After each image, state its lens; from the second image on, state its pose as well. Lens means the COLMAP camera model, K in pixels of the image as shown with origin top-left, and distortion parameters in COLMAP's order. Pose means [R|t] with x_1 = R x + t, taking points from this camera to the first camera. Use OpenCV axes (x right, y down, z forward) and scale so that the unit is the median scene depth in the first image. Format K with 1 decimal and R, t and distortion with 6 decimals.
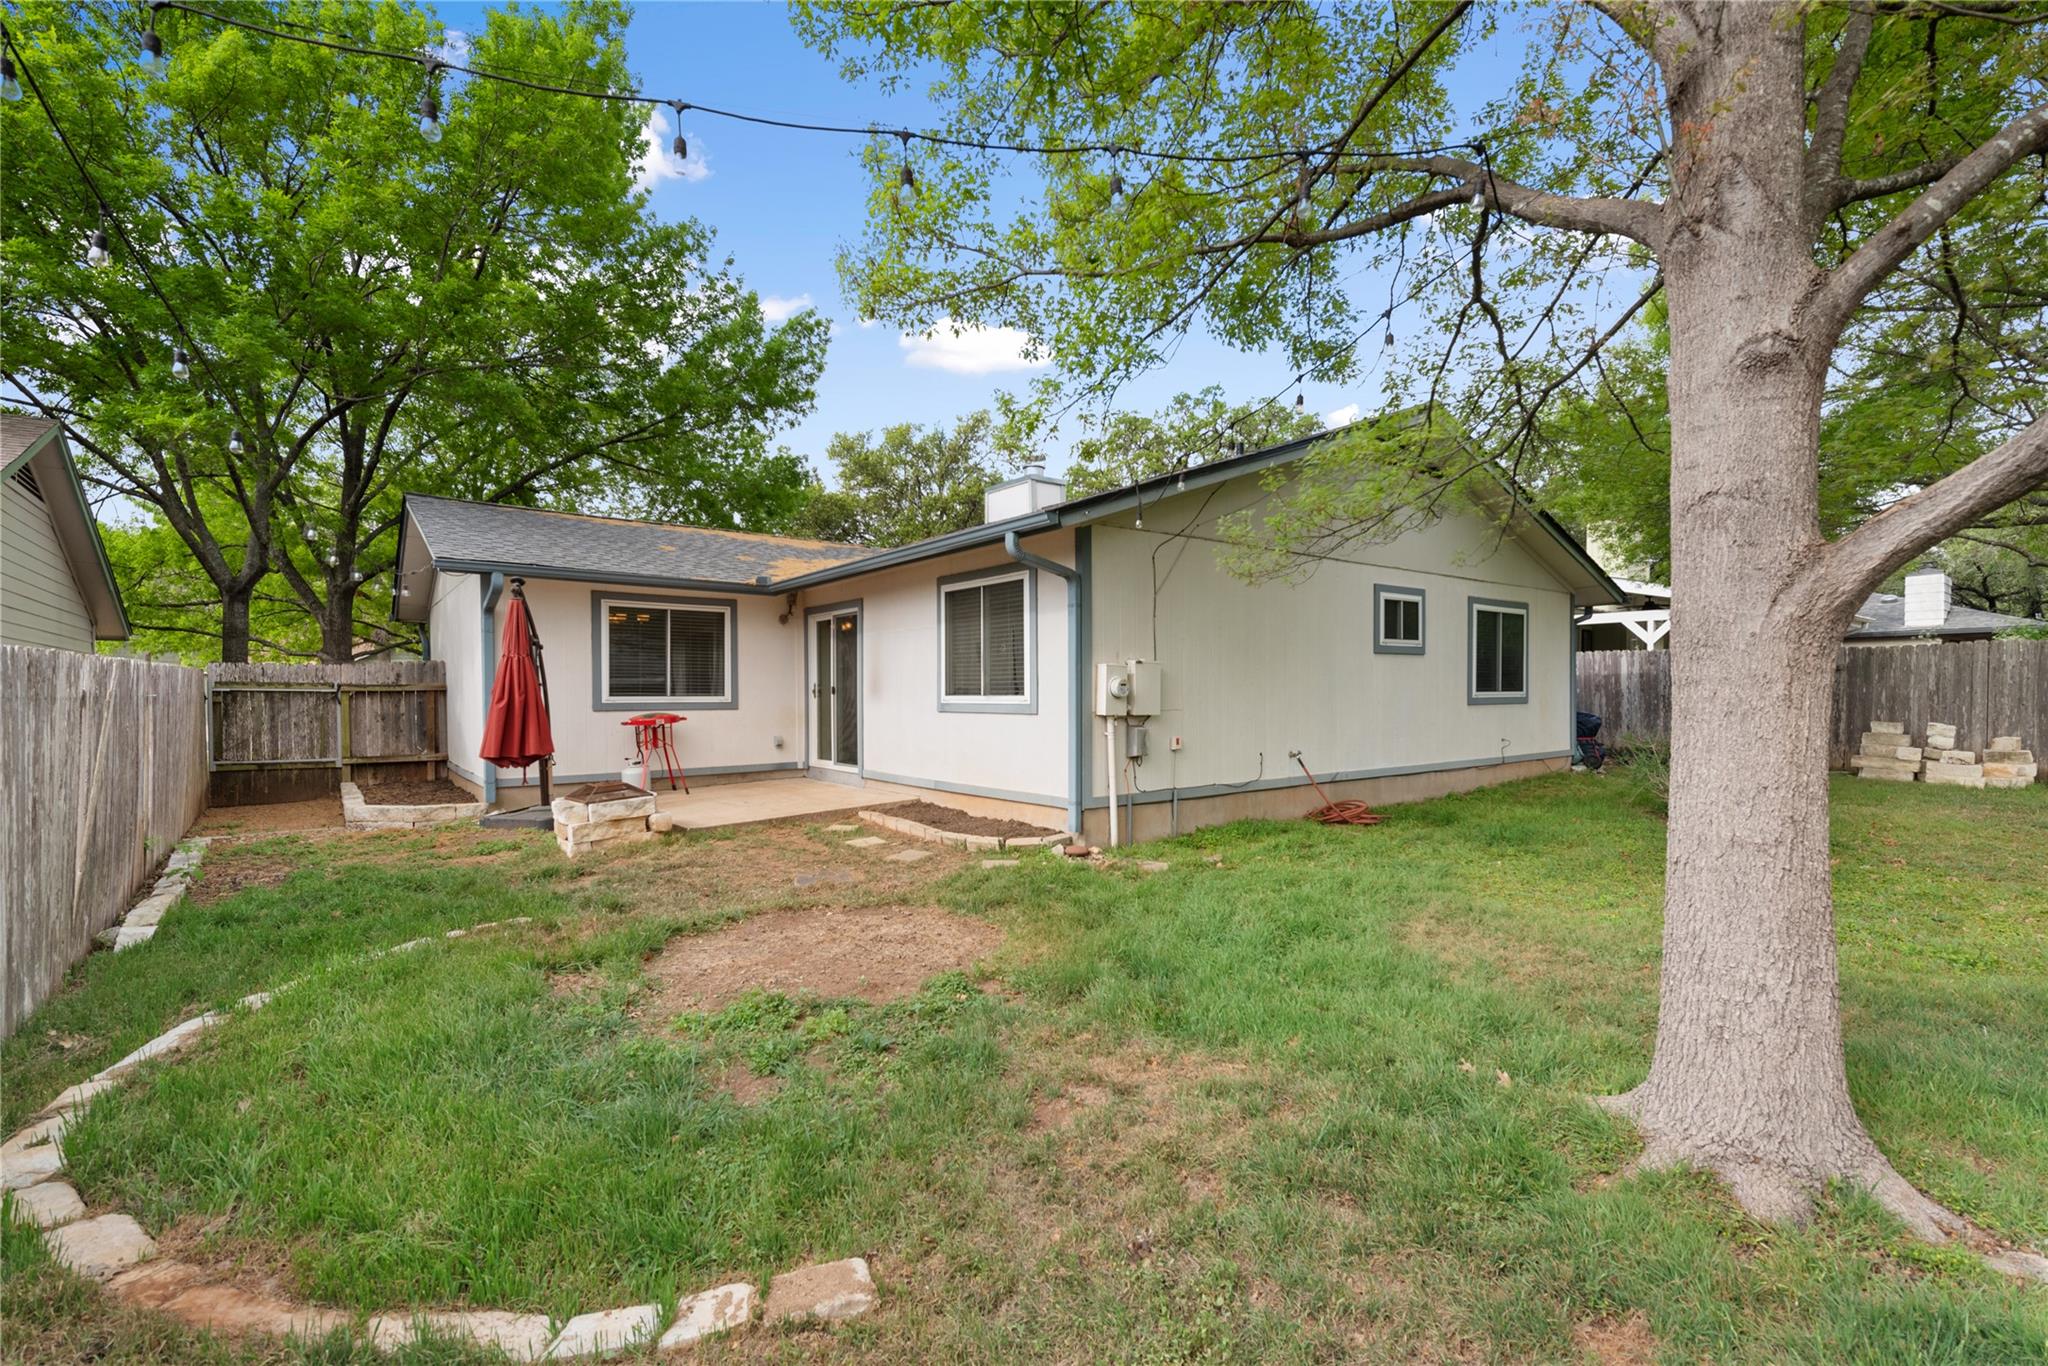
lens RADIAL K [[906.8, 0, 1022.1], [0, 906.8, 687.9], [0, 0, 1]] dist [0.009391, -0.000299]
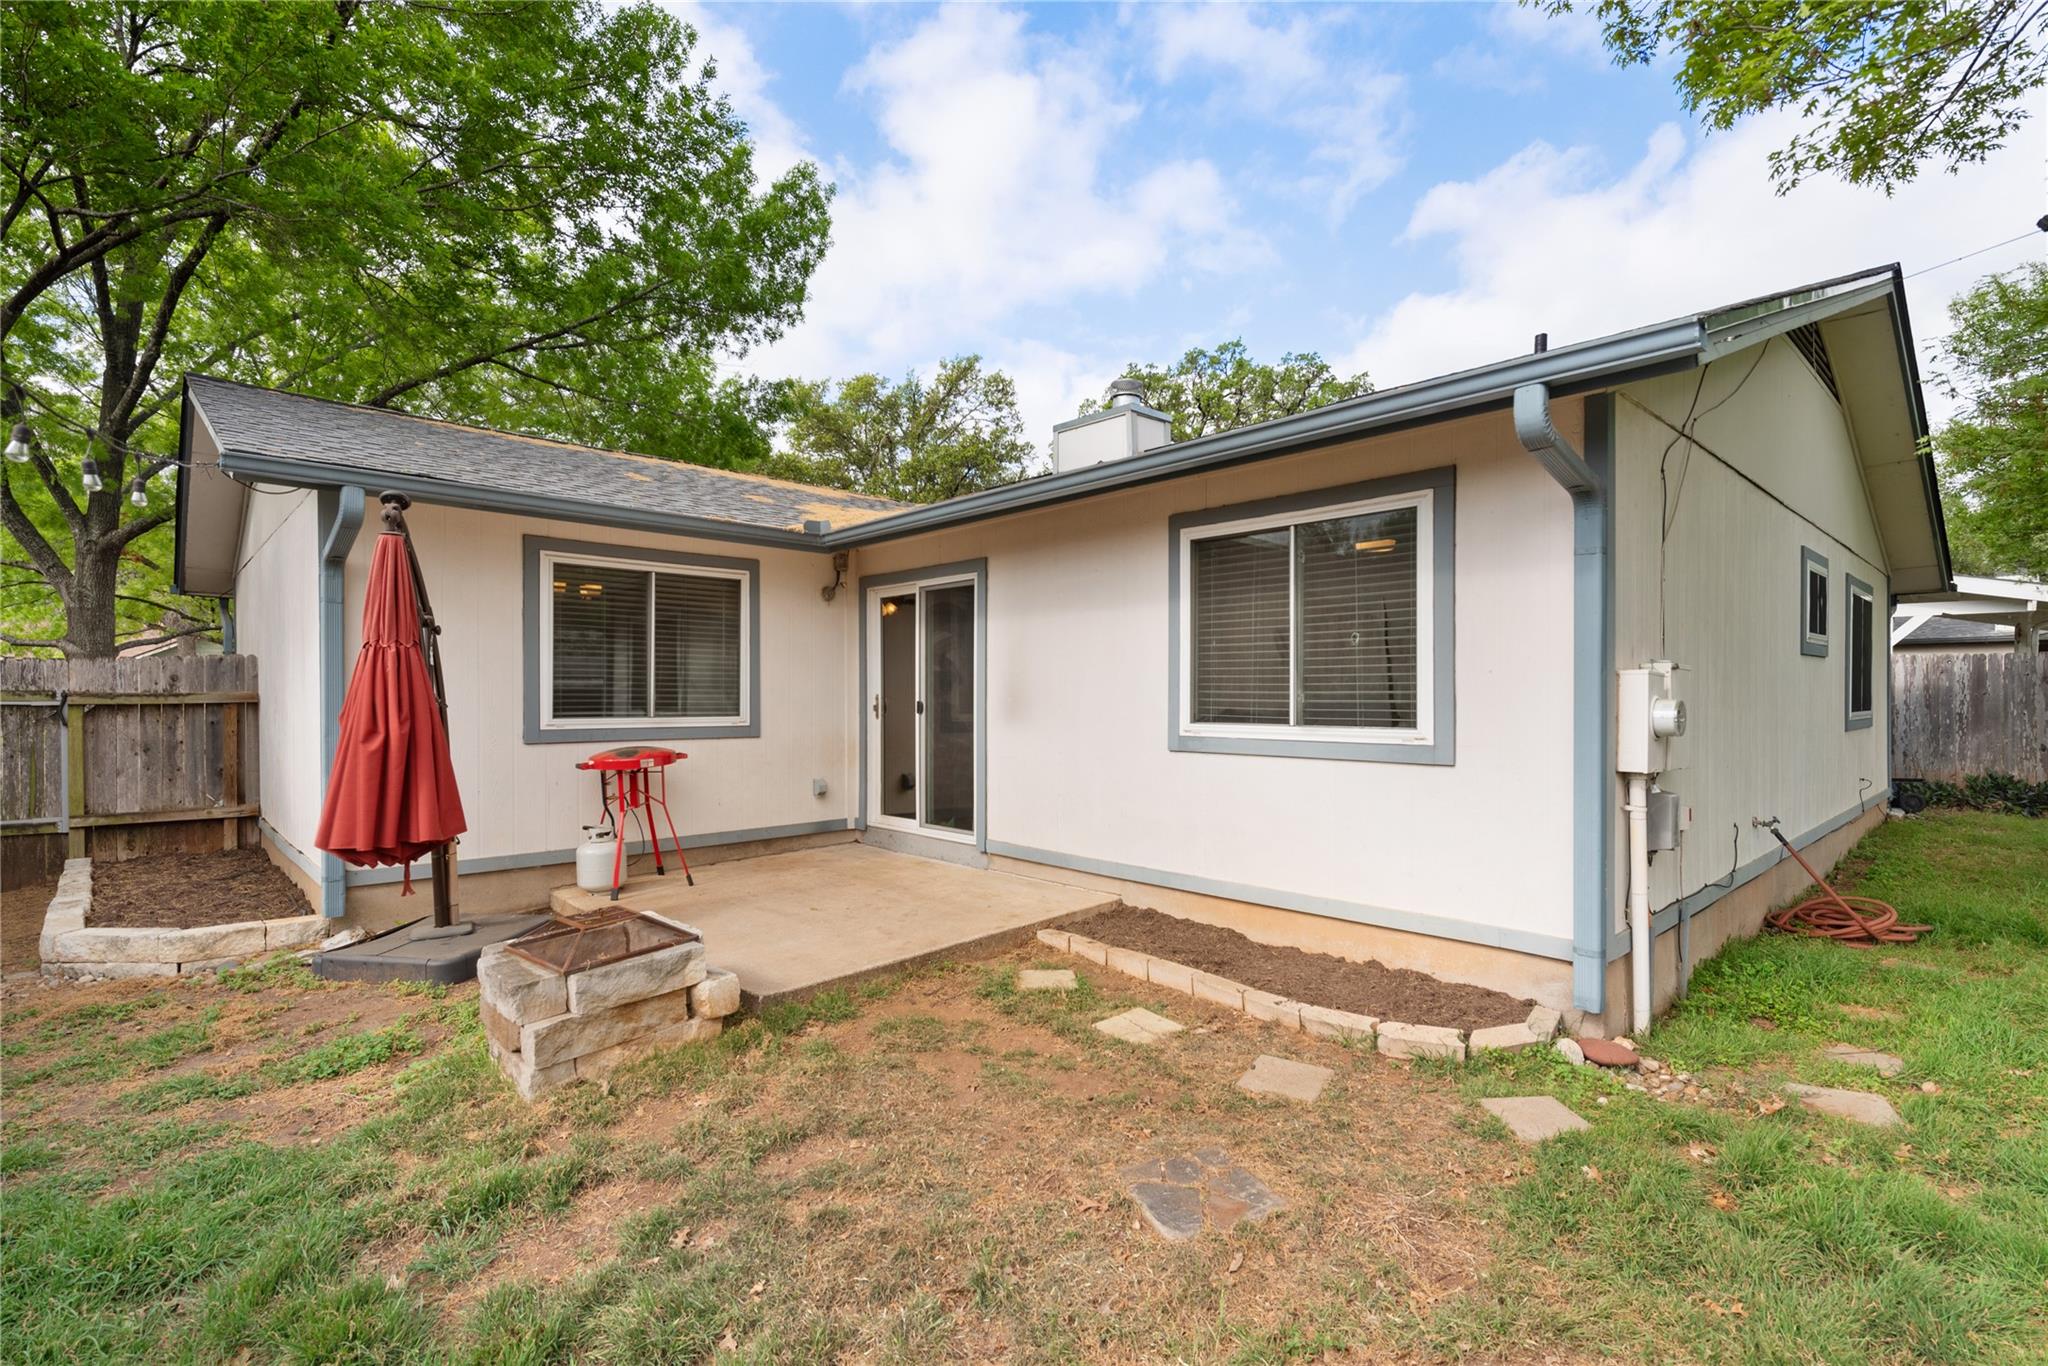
lens RADIAL K [[969.7, 0, 1029.2], [0, 969.7, 687.4], [0, 0, 1]] dist [0.003294, -0.000714]
pose [[0.995471, 0.005398, 0.094915, -0.193067], [-0.005052, 0.999980, -0.003887, -0.008728], [-0.094934, 0.003390, 0.995478, 0.325339]]
